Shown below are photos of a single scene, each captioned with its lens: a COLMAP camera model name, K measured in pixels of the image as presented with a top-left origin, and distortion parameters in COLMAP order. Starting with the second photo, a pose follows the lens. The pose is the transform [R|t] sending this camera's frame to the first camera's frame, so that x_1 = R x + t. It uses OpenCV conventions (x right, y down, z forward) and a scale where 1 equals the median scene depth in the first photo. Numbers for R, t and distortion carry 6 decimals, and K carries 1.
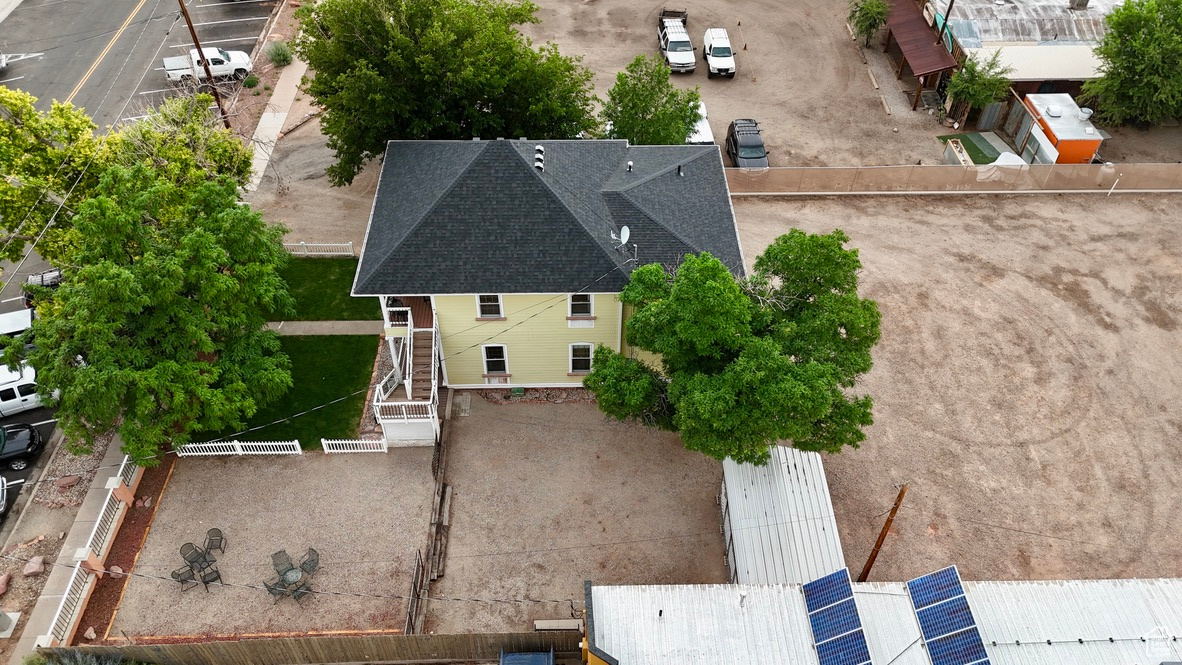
lens RADIAL K [[877.4, 0, 598.1], [0, 877.4, 335.4], [0, 0, 1]] dist [0.062448, -0.038721]
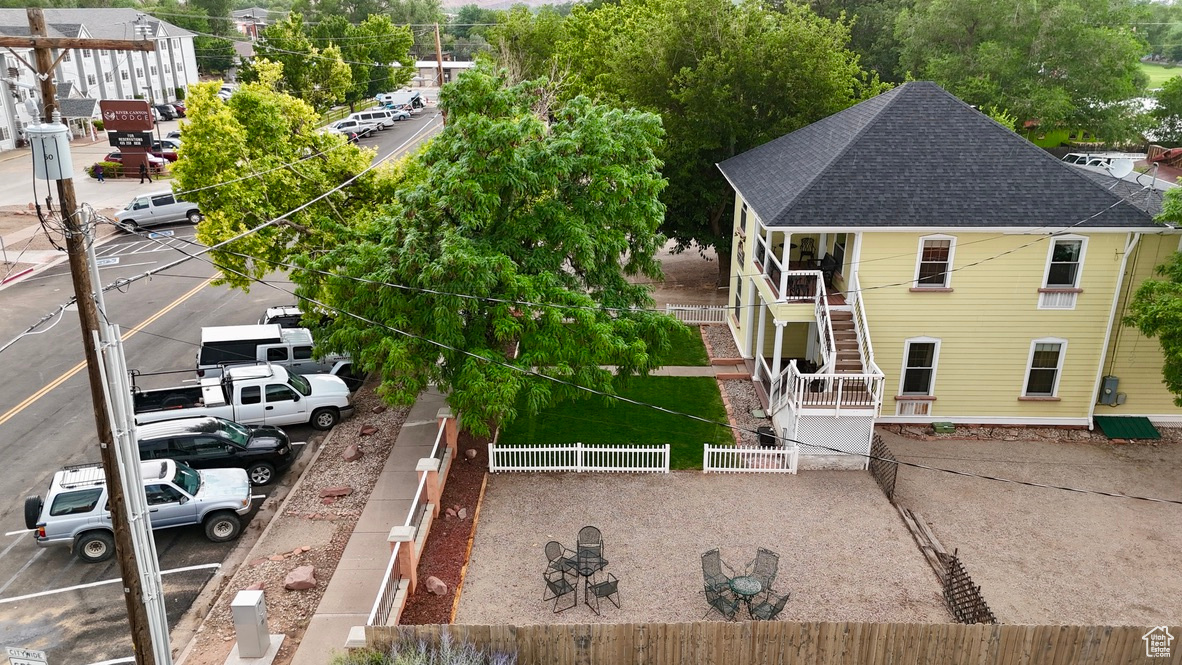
lens RADIAL K [[877.4, 0, 591.3], [0, 877.4, 333.1], [0, 0, 1]] dist [0.062448, -0.038721]
pose [[0.999579, 0.002923, -0.028863, -0.385250], [-0.015185, 0.900444, -0.434706, 0.336856], [0.024719, 0.434962, 0.900110, 0.367290]]
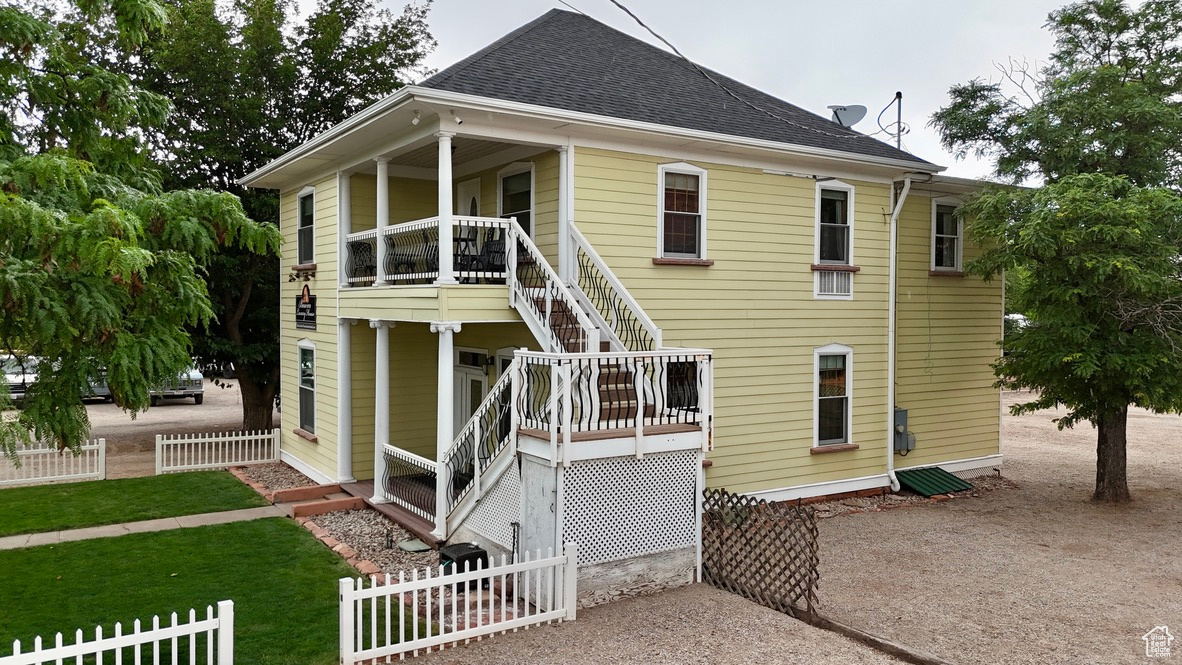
lens RADIAL K [[877.4, 0, 588.5], [0, 877.4, 330.0], [0, 0, 1]] dist [0.062448, -0.038721]
pose [[0.856472, -0.023385, 0.515664, -0.380691], [0.375544, 0.713605, -0.591384, 0.235375], [-0.354150, 0.700158, 0.619964, 0.798254]]
